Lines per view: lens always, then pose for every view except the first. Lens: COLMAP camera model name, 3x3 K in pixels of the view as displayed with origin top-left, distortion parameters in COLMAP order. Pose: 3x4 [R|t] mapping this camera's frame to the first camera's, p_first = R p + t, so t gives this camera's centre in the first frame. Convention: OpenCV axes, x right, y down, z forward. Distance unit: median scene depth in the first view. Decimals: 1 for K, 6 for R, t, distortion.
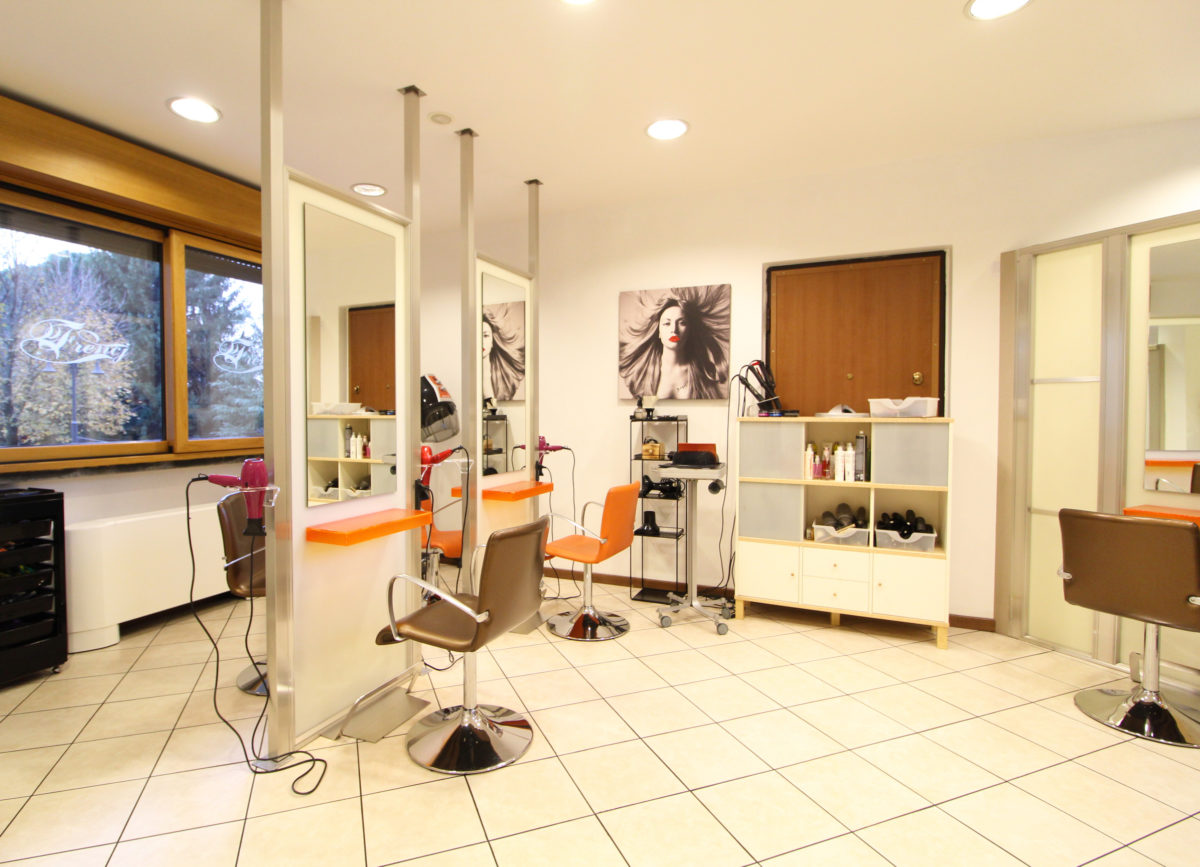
lens RADIAL K [[605.7, 0, 548.5], [0, 605.7, 428.6], [0, 0, 1]] dist [-0.013158, -0.004056]
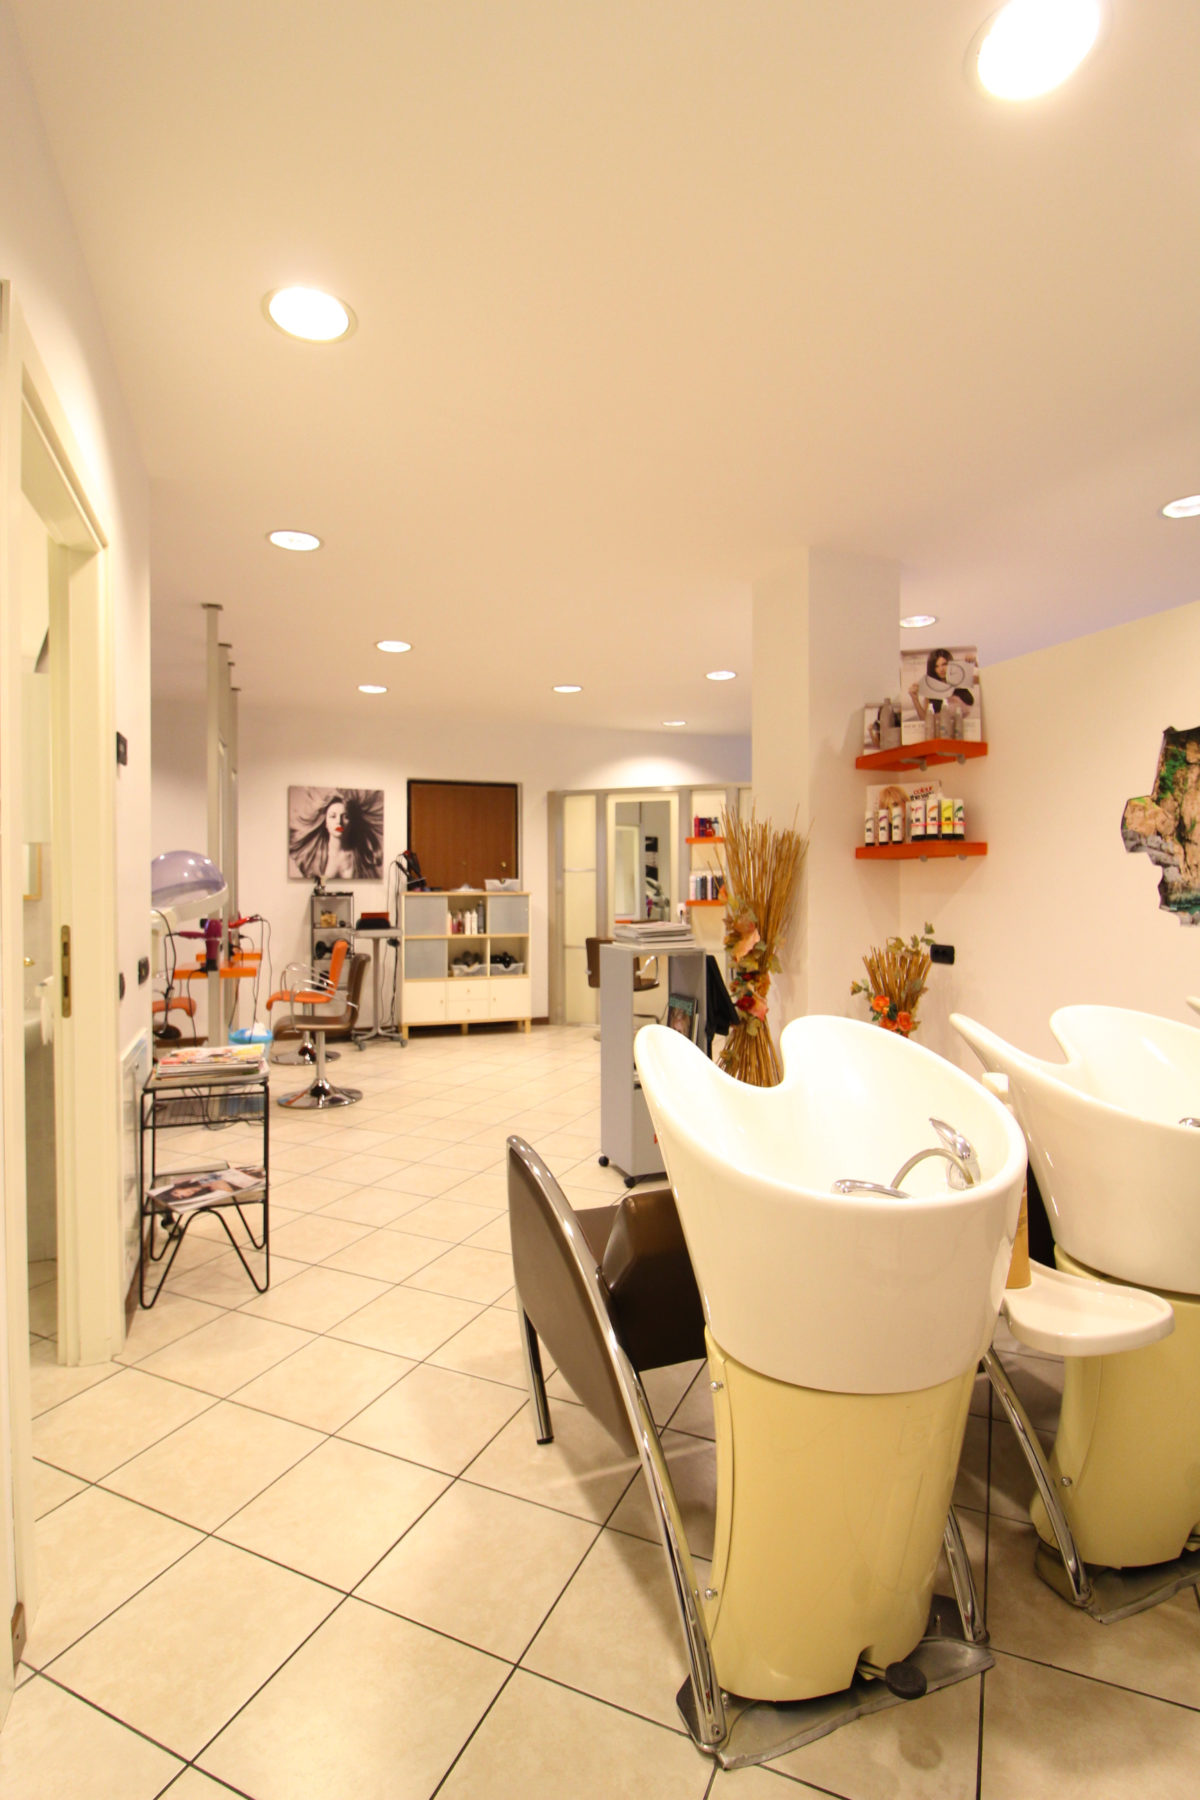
lens RADIAL K [[879.9, 0, 599.0], [0, 879.9, 900.0], [0, 0, 1]] dist [-0.011241, -0.005632]
pose [[0.695792, -0.008655, 0.718191, -0.818604], [0.021063, 0.999743, -0.008358, 0.024928], [-0.717935, 0.020943, 0.695795, -0.717332]]
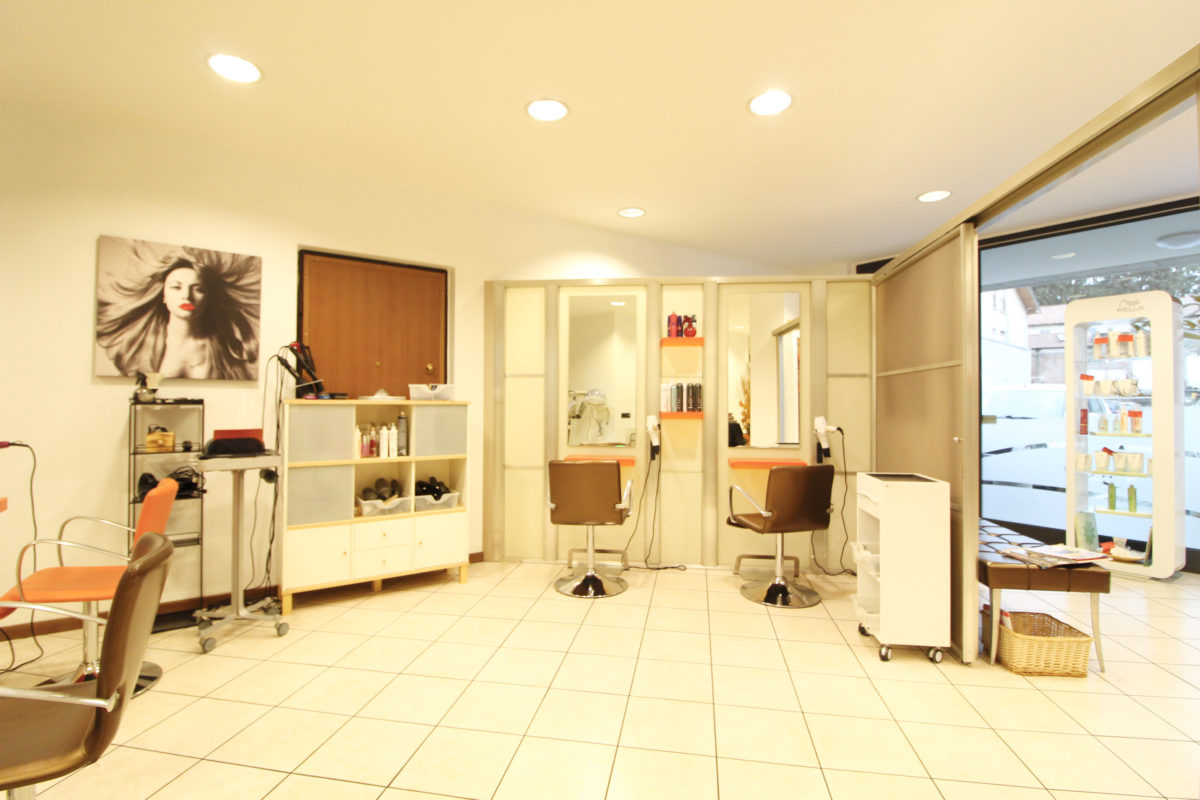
lens RADIAL K [[563.3, 0, 602.6], [0, 563.3, 392.7], [0, 0, 1]] dist [-0.015284, -0.003501]
pose [[0.480386, 0.017560, 0.876882, -0.220717], [0.018354, 0.999379, -0.030069, 0.005605], [-0.876865, 0.030539, 0.479765, 0.144607]]
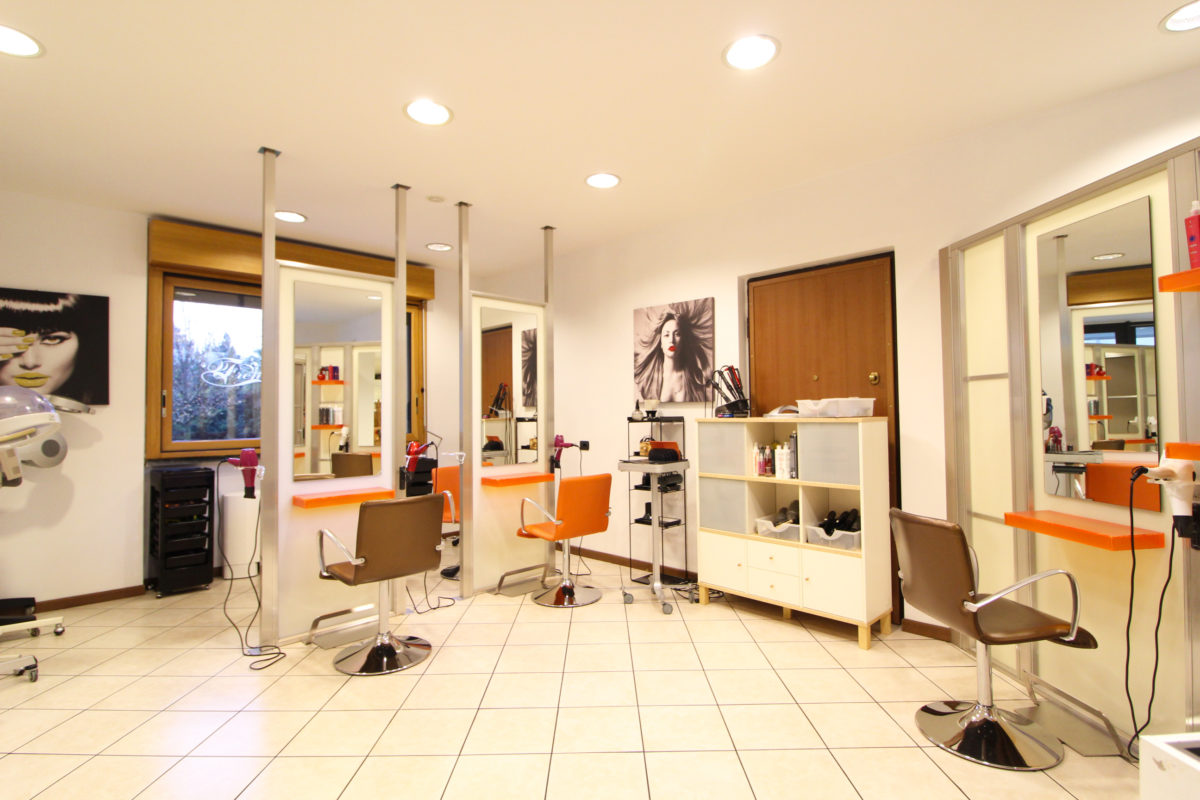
lens RADIAL K [[586.6, 0, 597.2], [0, 586.6, 394.3], [0, 0, 1]] dist [-0.011241, -0.005632]
pose [[0.941551, -0.021218, -0.336203, 0.506931], [0.001598, 0.998284, -0.058529, -0.000070], [0.336868, 0.054571, 0.939969, -0.073965]]
